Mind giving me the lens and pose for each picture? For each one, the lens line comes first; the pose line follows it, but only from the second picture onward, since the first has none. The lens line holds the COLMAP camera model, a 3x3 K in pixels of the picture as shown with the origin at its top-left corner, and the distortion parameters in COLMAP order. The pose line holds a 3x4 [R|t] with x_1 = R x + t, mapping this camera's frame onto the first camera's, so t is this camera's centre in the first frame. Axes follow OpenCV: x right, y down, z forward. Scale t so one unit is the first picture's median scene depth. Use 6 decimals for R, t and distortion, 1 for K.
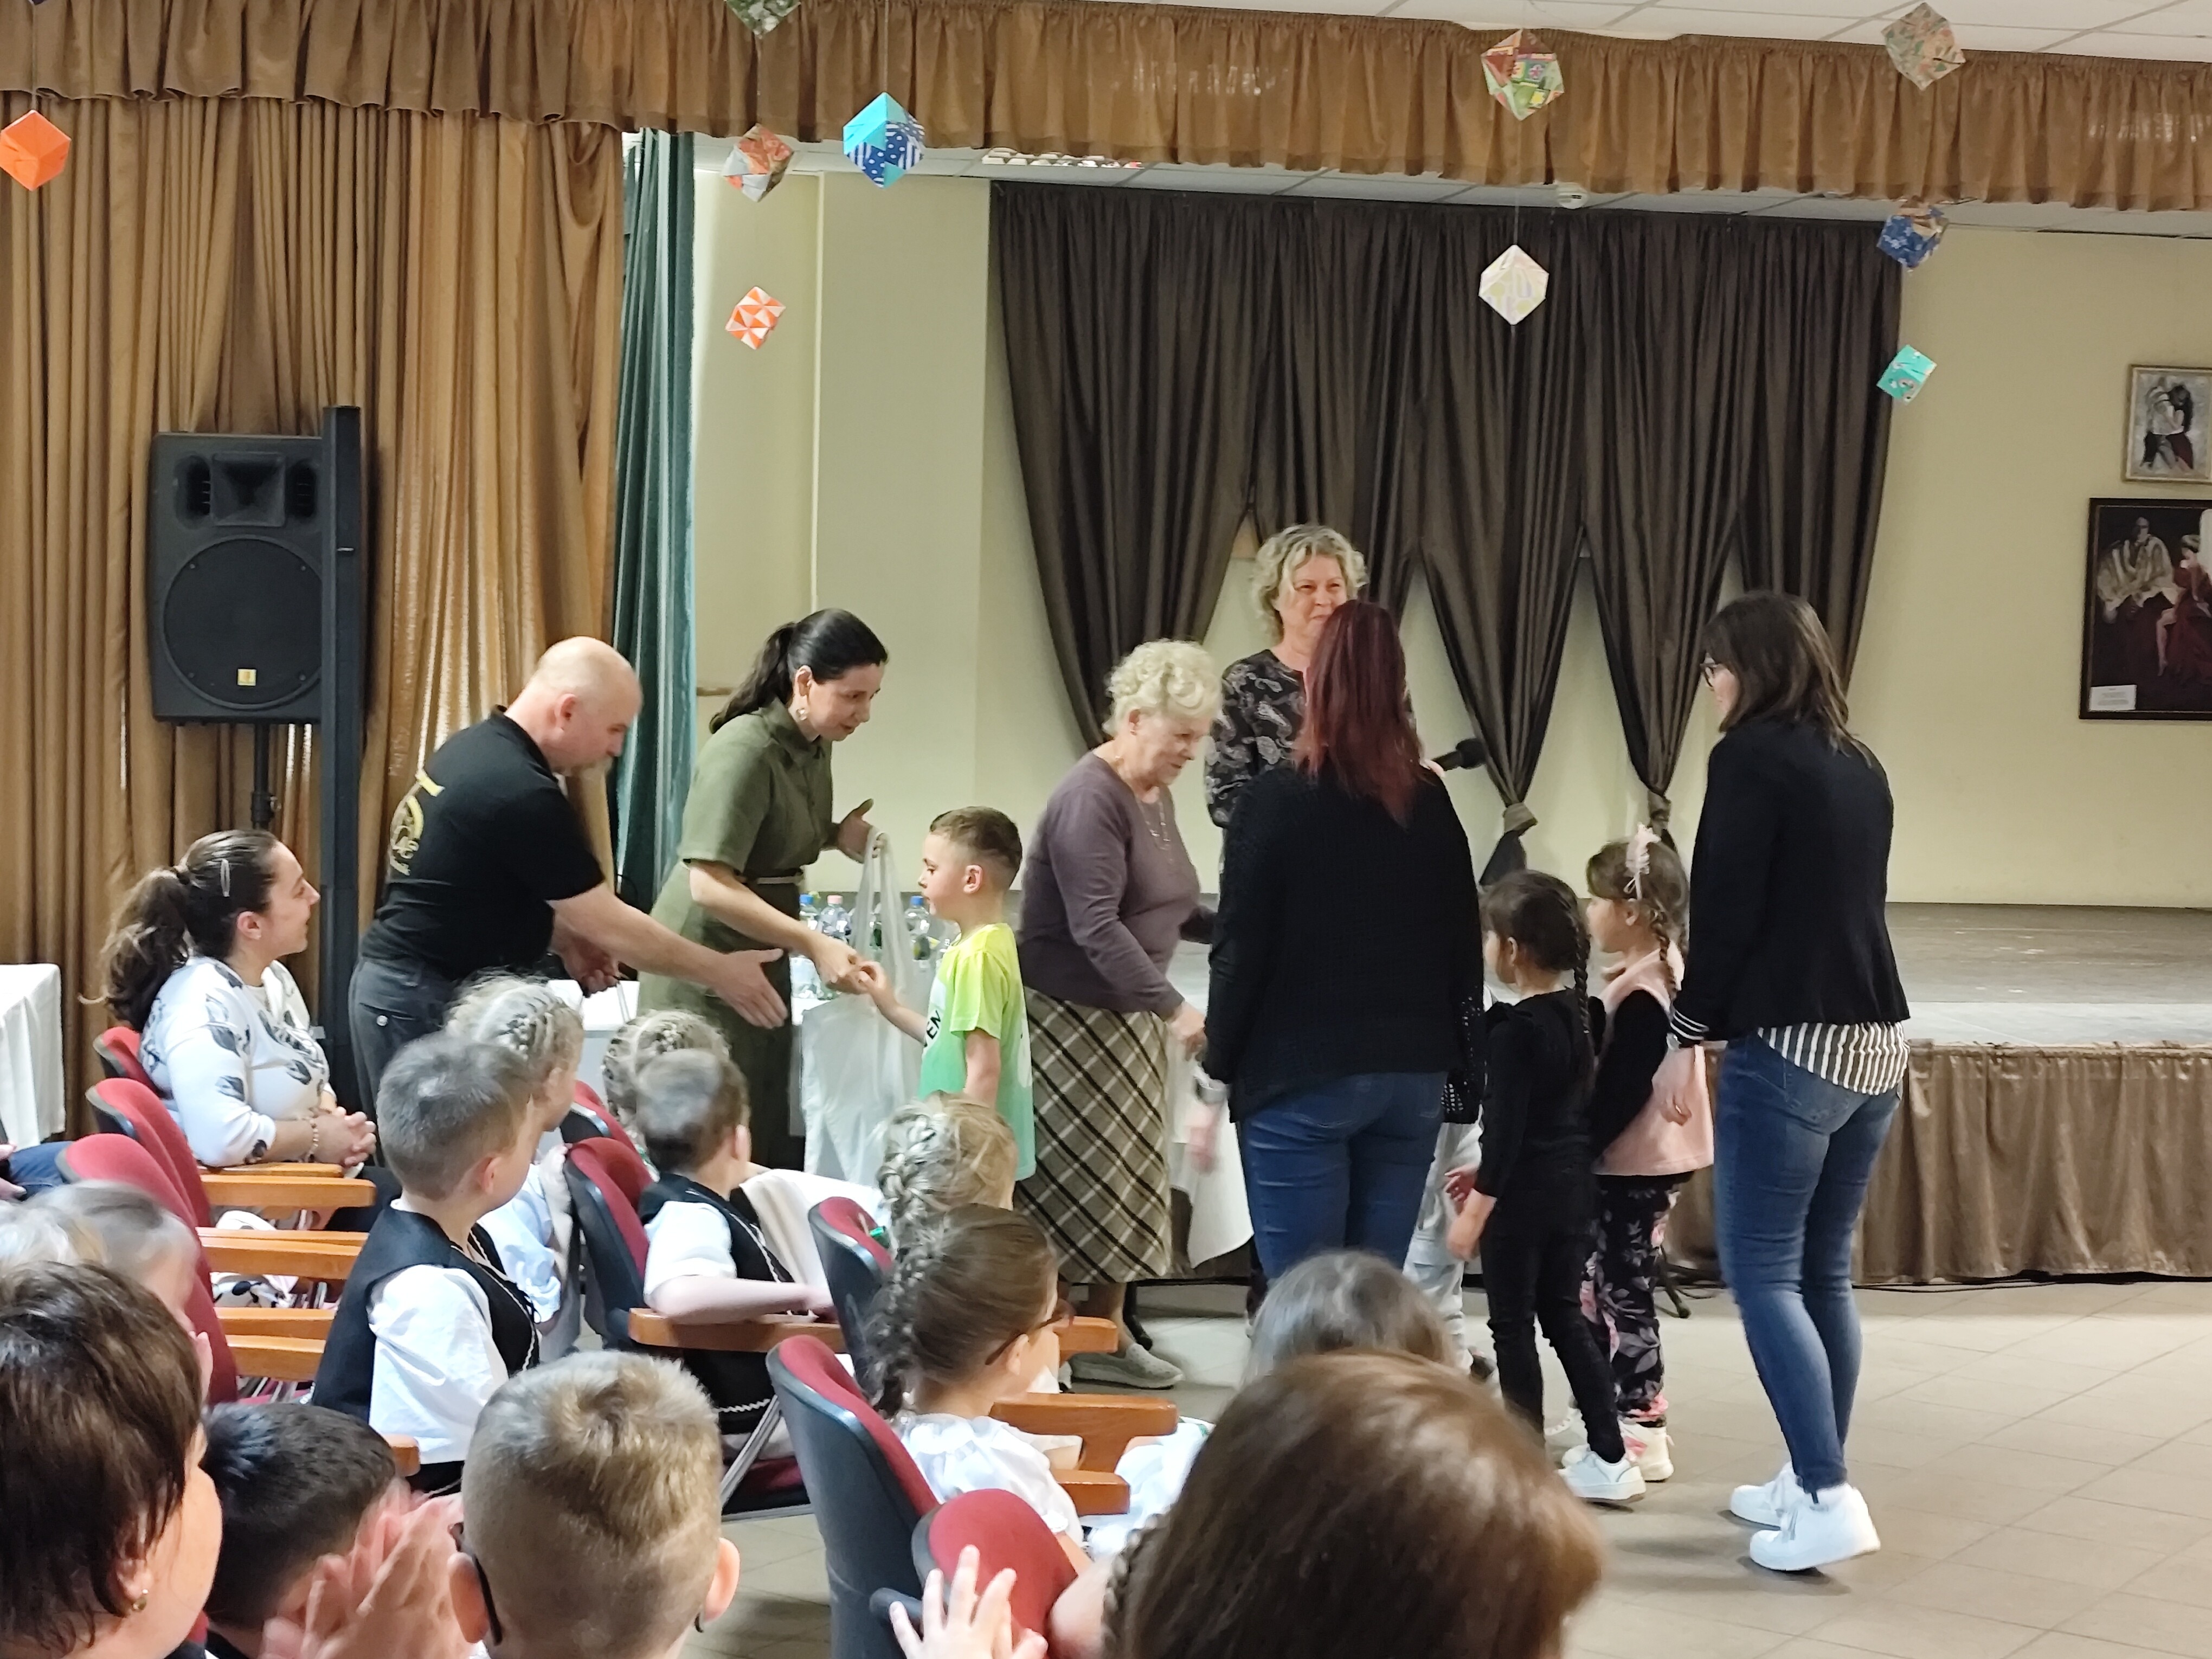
lens RADIAL K [[3537.2, 0, 1106.0], [0, 3537.2, 829.5], [0, 0, 1]] dist [0.030654, -0.119798]
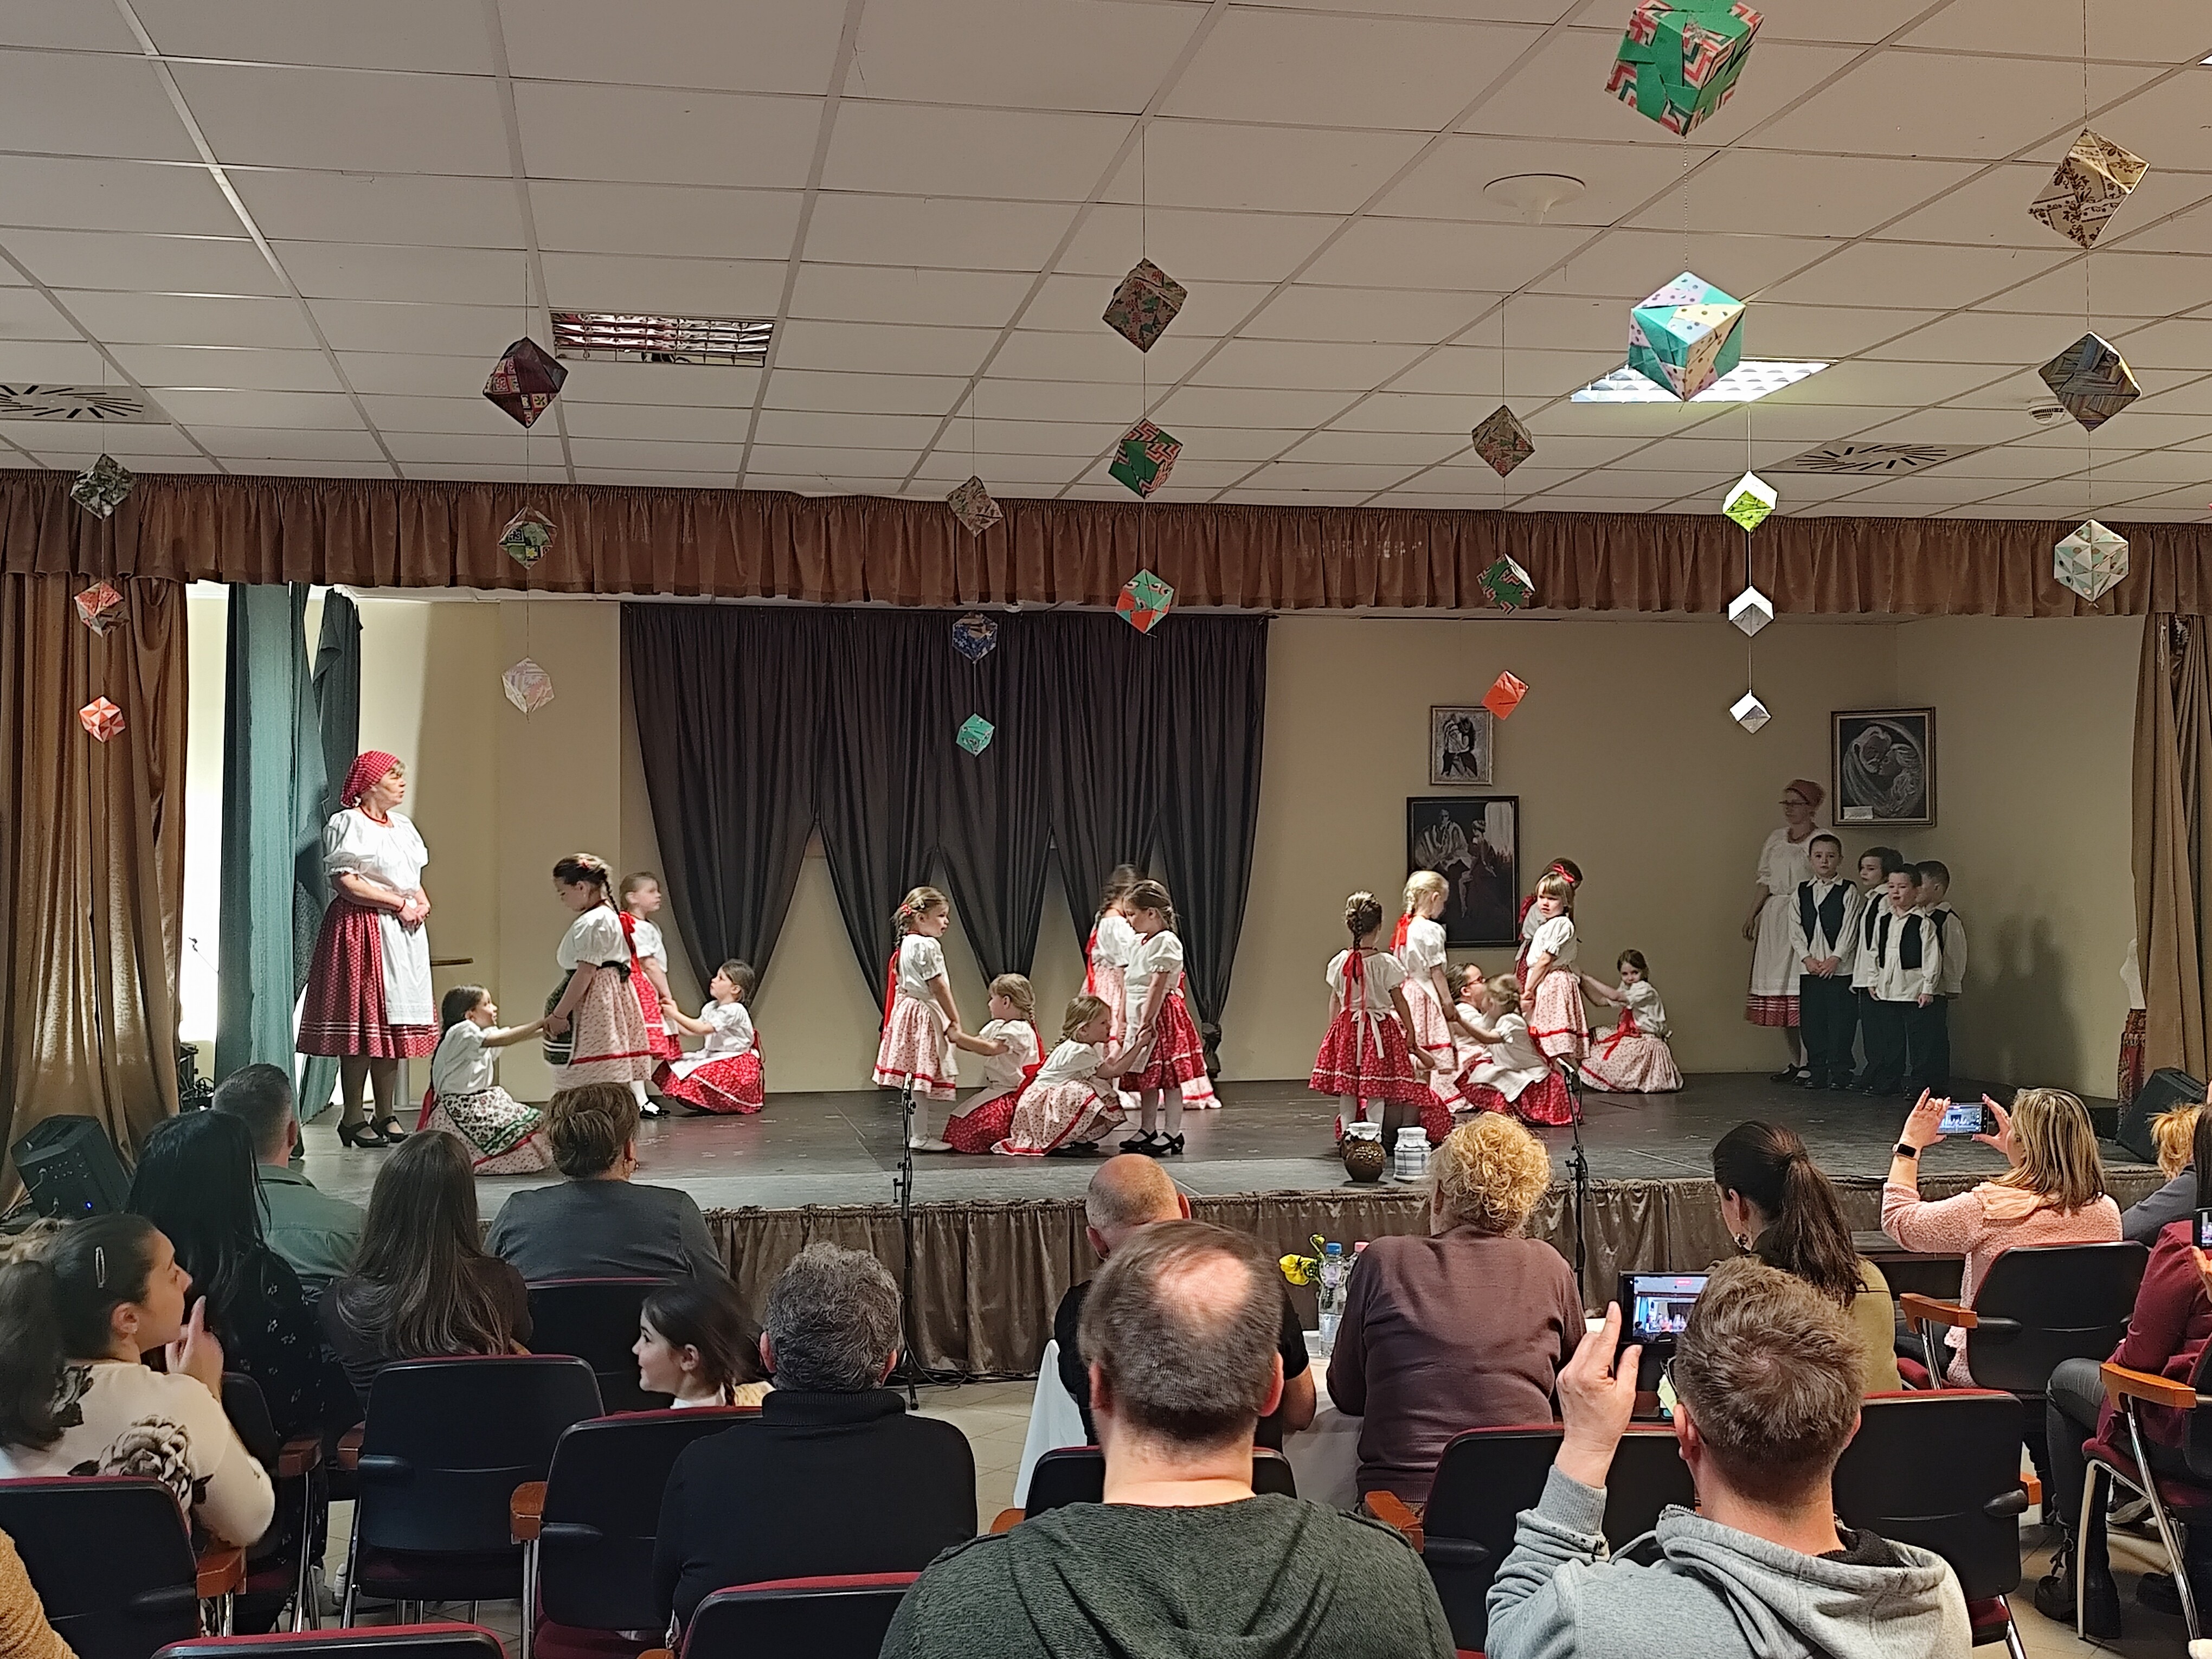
lens RADIAL K [[2368.9, 0, 1135.4], [0, 2368.9, 835.3], [0, 0, 1]] dist [0.136830, -0.452168]
pose [[0.998892, -0.031159, 0.035257, 0.196467], [0.033775, 0.996520, -0.076205, -0.010595], [-0.032760, 0.077311, 0.996469, 0.042190]]
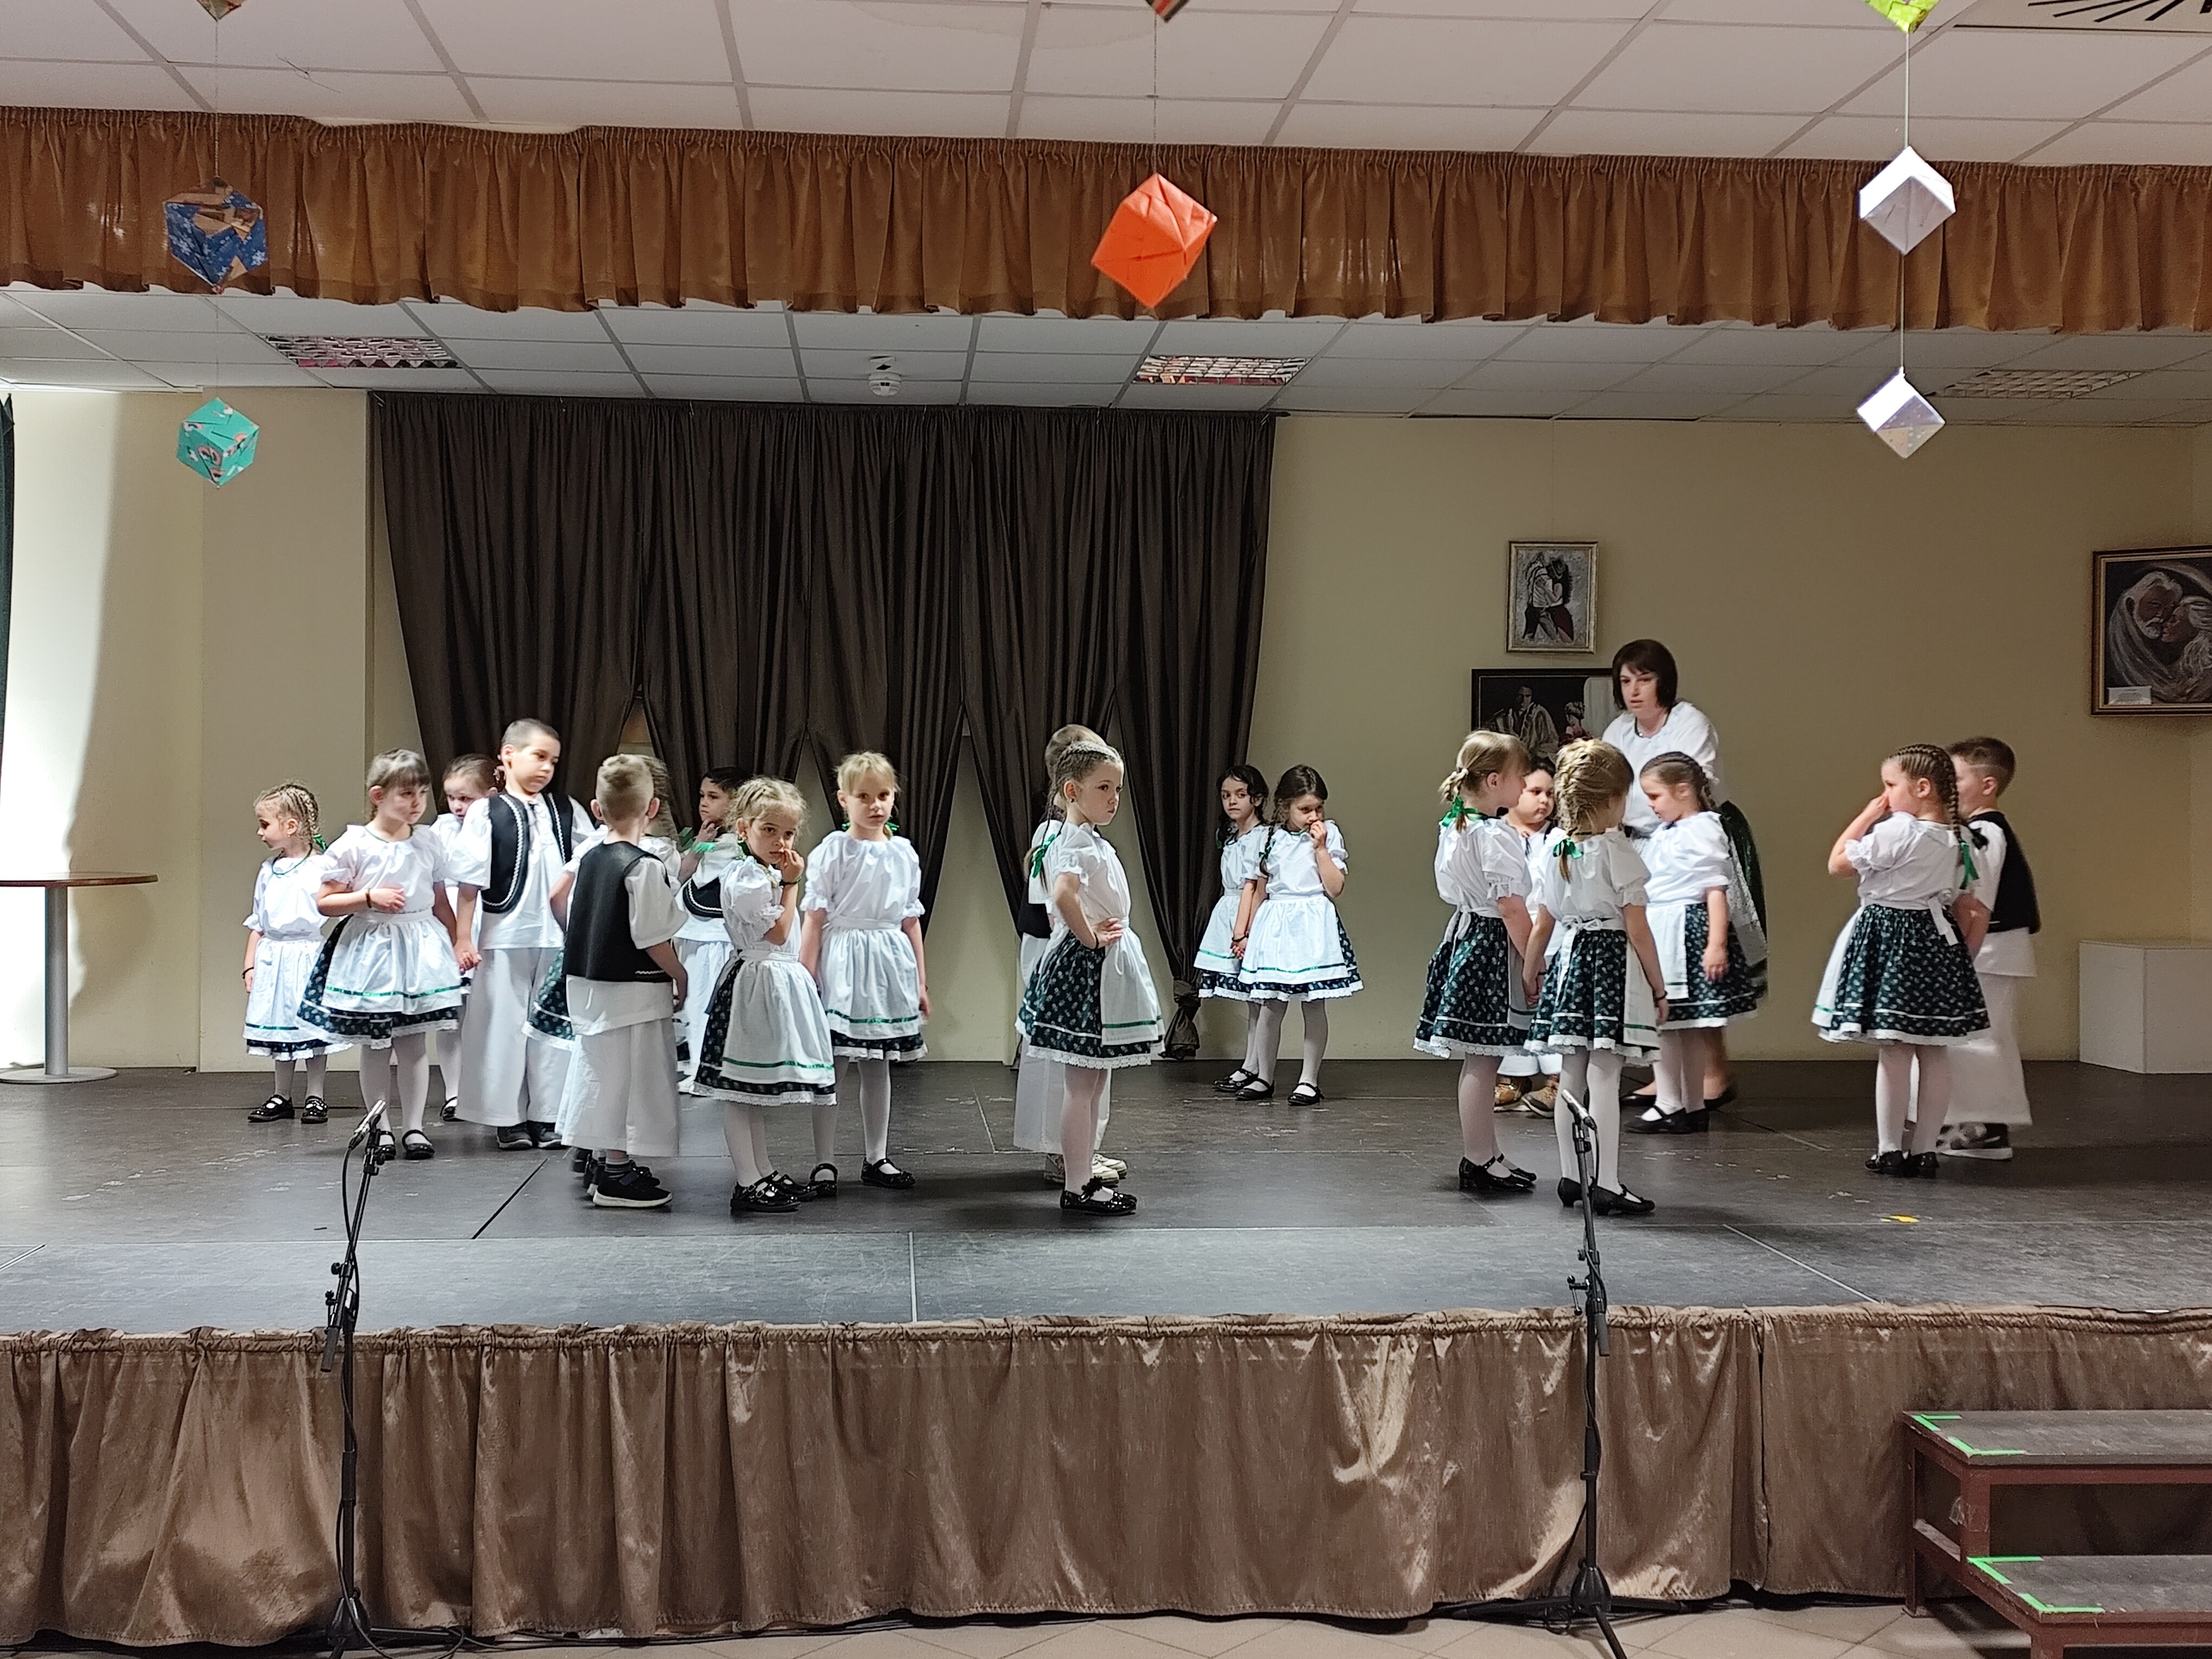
lens RADIAL K [[2413.4, 0, 1087.1], [0, 2413.4, 820.9], [0, 0, 1]] dist [0.078810, -0.131146]
pose [[0.996979, -0.020224, -0.074988, 0.326465], [0.016567, 0.998658, -0.049076, -0.023676], [0.075880, 0.047686, 0.995976, 0.424956]]
